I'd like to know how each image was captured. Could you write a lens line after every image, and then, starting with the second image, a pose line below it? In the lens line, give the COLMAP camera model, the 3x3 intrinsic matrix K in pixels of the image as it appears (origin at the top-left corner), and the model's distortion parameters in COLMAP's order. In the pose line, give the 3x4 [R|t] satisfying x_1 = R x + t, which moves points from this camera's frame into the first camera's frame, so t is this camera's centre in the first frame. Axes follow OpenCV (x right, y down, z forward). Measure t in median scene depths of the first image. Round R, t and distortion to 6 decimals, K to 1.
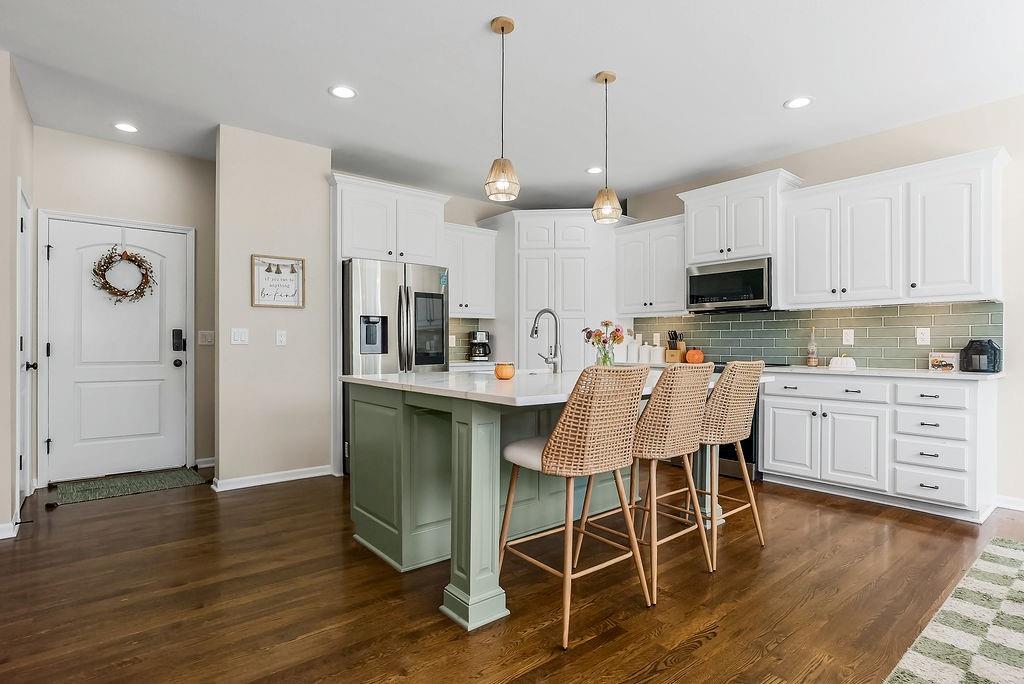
lens RADIAL K [[537.3, 0, 511.4], [0, 537.3, 343.6], [0, 0, 1]] dist [0.017851, -0.001990]
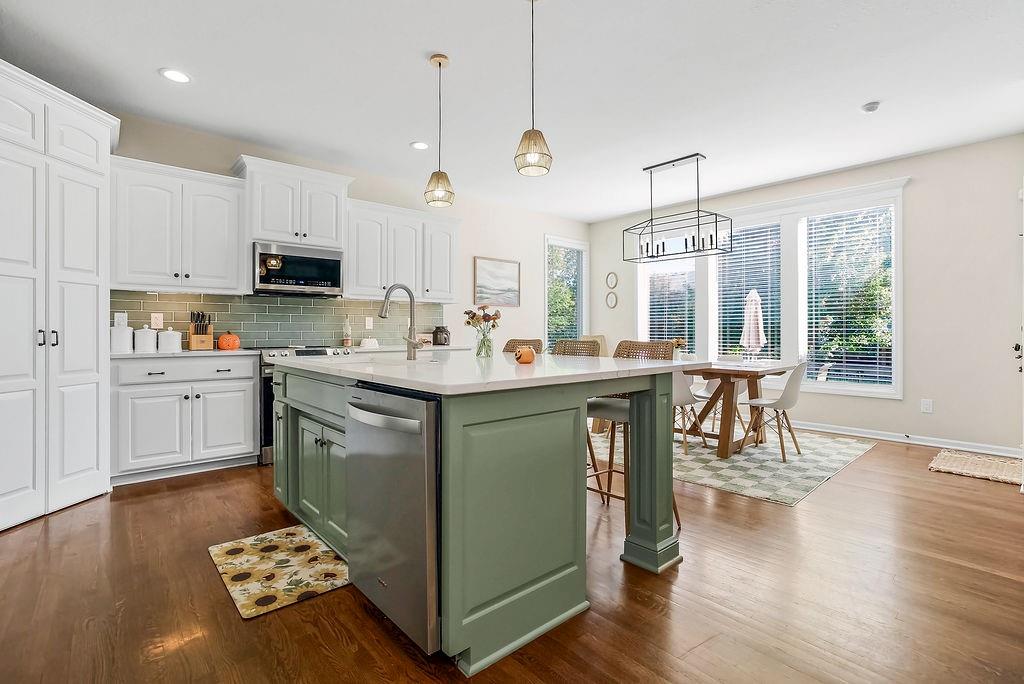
lens RADIAL K [[477.7, 0, 515.6], [0, 477.7, 331.2], [0, 0, 1]] dist [0.000100, 0.004169]
pose [[-0.047127, -0.002221, 0.998886, -0.534012], [-0.001716, 0.999996, 0.002143, 0.004829], [-0.998887, -0.001613, -0.047130, 0.661611]]
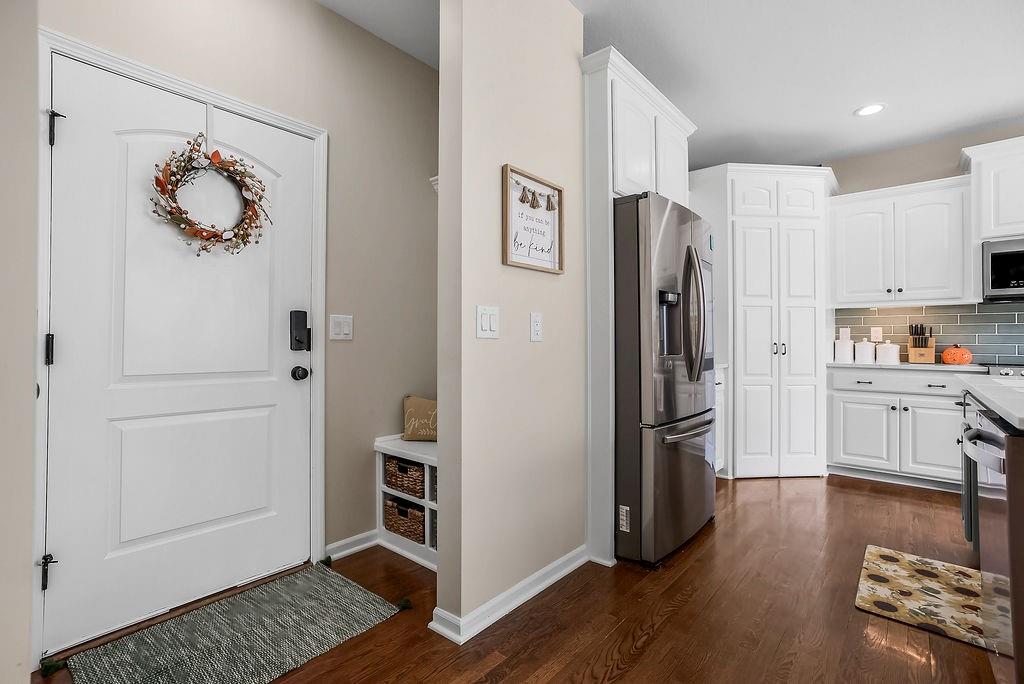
lens RADIAL K [[477.7, 0, 513.8], [0, 477.7, 334.5], [0, 0, 1]] dist [0.000100, 0.004169]
pose [[0.979028, 0.004913, 0.203669, -0.522045], [-0.001882, 0.999885, -0.015073, 0.004601], [-0.203719, 0.014374, 0.978924, 0.504232]]
